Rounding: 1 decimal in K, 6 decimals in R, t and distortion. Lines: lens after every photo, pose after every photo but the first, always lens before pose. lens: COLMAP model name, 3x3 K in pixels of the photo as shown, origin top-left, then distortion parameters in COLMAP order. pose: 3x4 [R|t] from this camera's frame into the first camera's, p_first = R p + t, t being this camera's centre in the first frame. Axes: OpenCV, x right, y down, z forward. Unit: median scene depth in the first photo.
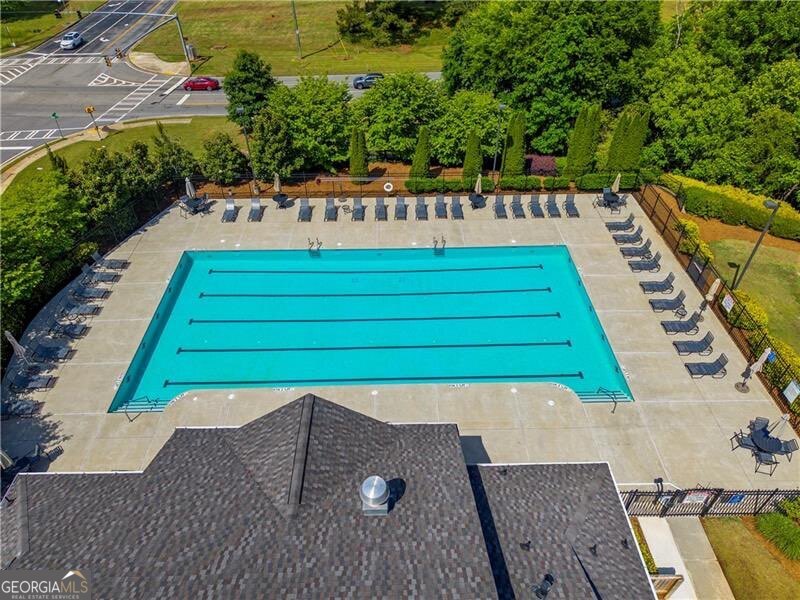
lens RADIAL K [[532.2, 0, 400.9], [0, 532.2, 304.6], [0, 0, 1]] dist [-0.000922, 0.004362]
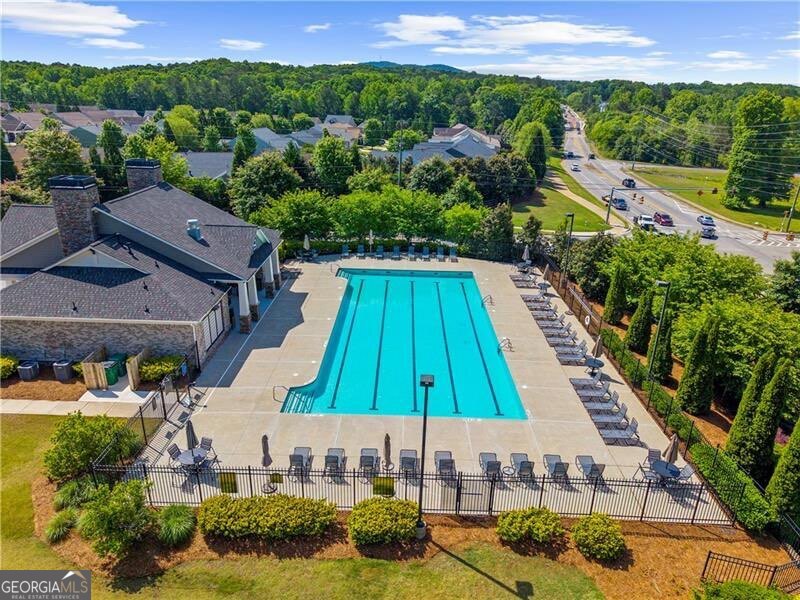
lens RADIAL K [[532.9, 0, 400.4], [0, 532.9, 300.0], [0, 0, 1]] dist [0.056606, -0.063220]
pose [[-0.036969, 0.357983, -0.932996, 0.884011], [-0.680272, 0.674898, 0.285907, -0.293559], [0.732027, 0.645261, 0.218575, 0.507150]]
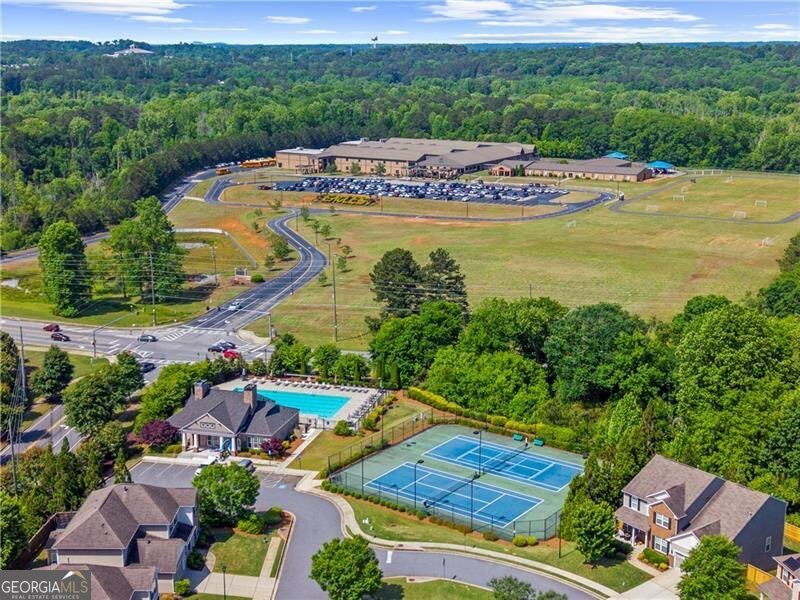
lens RADIAL K [[1058.1, 0, 400.4], [0, 1058.1, 299.1], [0, 0, 1]] dist [0.248046, -0.830426]
pose [[0.955684, 0.066240, -0.286844, 2.016442], [-0.193733, 0.875153, -0.443367, 1.797945], [0.221664, 0.479290, 0.849203, -3.862717]]
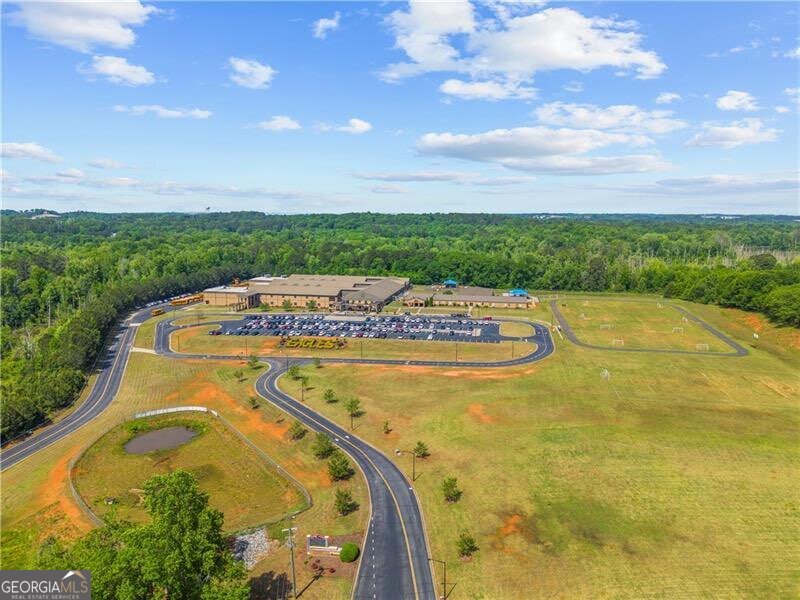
lens RADIAL K [[532.9, 0, 400.4], [0, 532.9, 300.0], [0, 0, 1]] dist [0.056606, -0.063220]
pose [[0.999047, -0.006125, 0.043204, -1.502330], [0.028328, 0.844128, -0.535393, -1.631598], [-0.033191, 0.536107, 0.843497, 0.298969]]
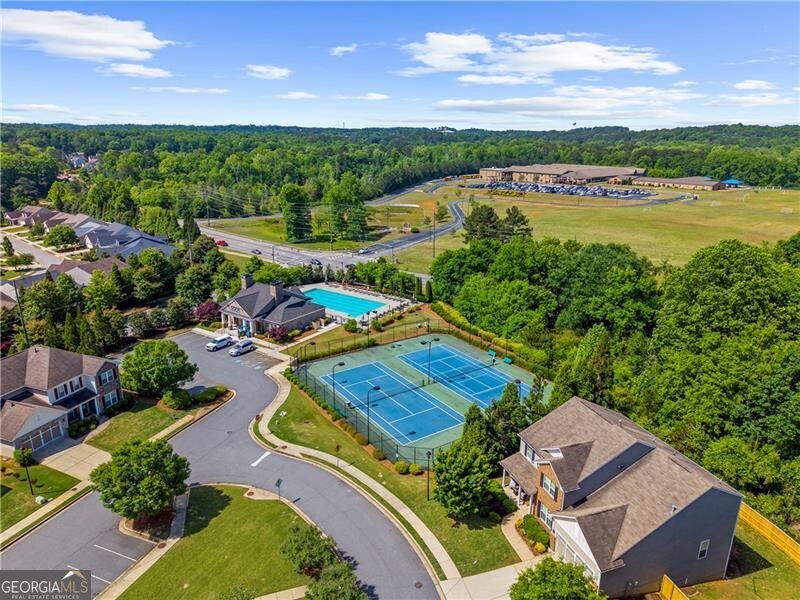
lens RADIAL K [[532.9, 0, 400.4], [0, 532.9, 300.0], [0, 0, 1]] dist [0.056606, -0.063220]
pose [[0.805041, 0.180406, -0.565122, 2.249721], [-0.397417, 0.871274, -0.287997, 0.820497], [0.440419, 0.456438, 0.773108, -1.712205]]
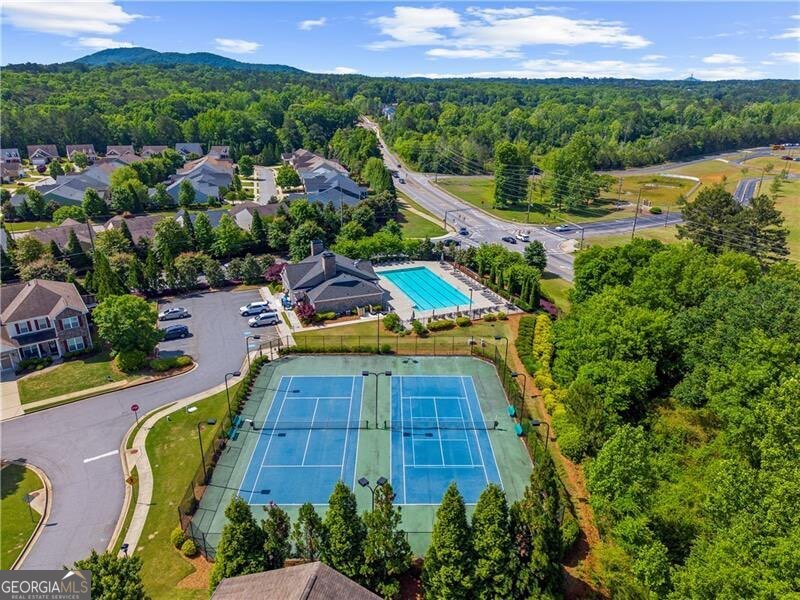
lens RADIAL K [[532.9, 0, 400.4], [0, 532.9, 300.0], [0, 0, 1]] dist [0.056606, -0.063220]
pose [[0.351658, 0.354263, -0.866507, 2.473012], [-0.629062, 0.774917, 0.061522, -0.038086], [0.693266, 0.523452, 0.495359, -0.725001]]
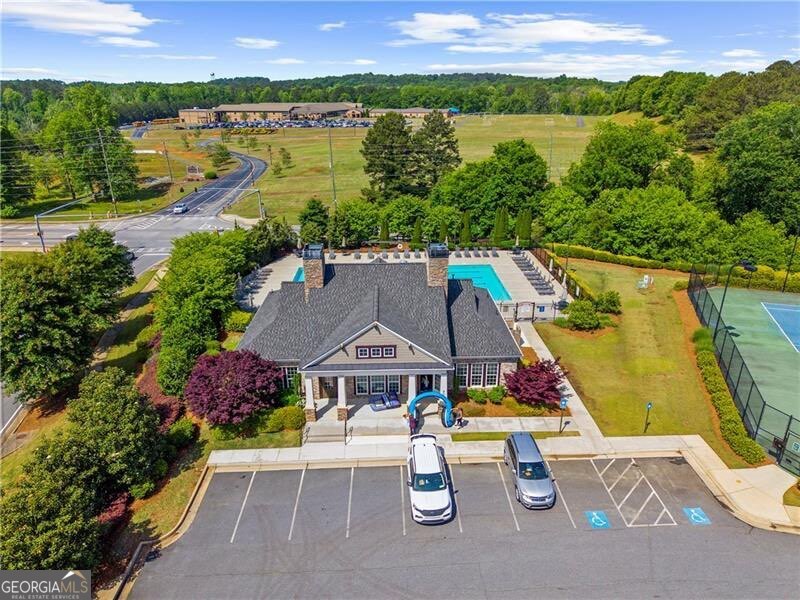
lens RADIAL K [[532.9, 0, 400.4], [0, 532.9, 300.0], [0, 0, 1]] dist [0.056606, -0.063220]
pose [[0.999950, -0.010014, 0.000470, -0.024522], [0.009565, 0.938976, -0.343849, 0.613977], [0.003002, 0.343836, 0.939025, -0.732124]]
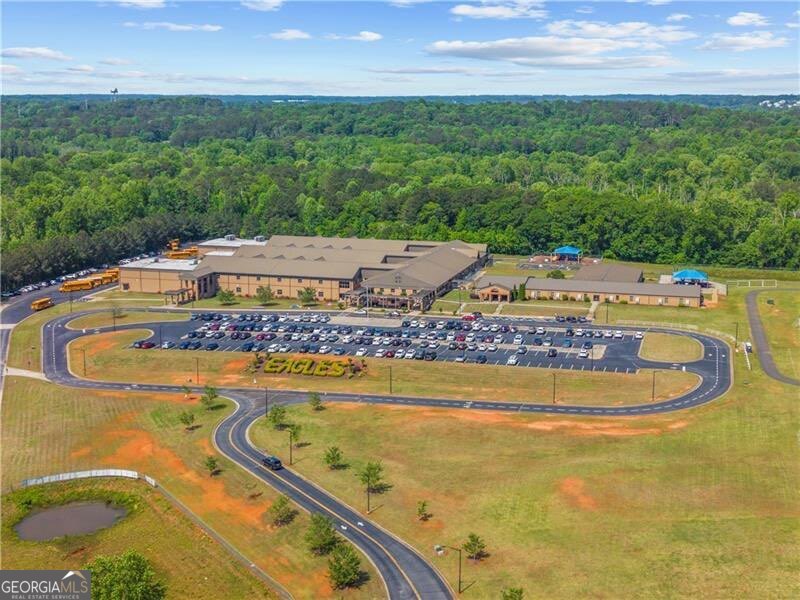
lens RADIAL K [[1061.4, 0, 396.8], [0, 1061.4, 300.5], [0, 0, 1]] dist [0.159152, -0.417190]
pose [[0.999163, 0.005557, -0.040522, -1.364715], [-0.025456, 0.859953, -0.509738, -1.268496], [0.032014, 0.510343, 0.859375, -0.606736]]
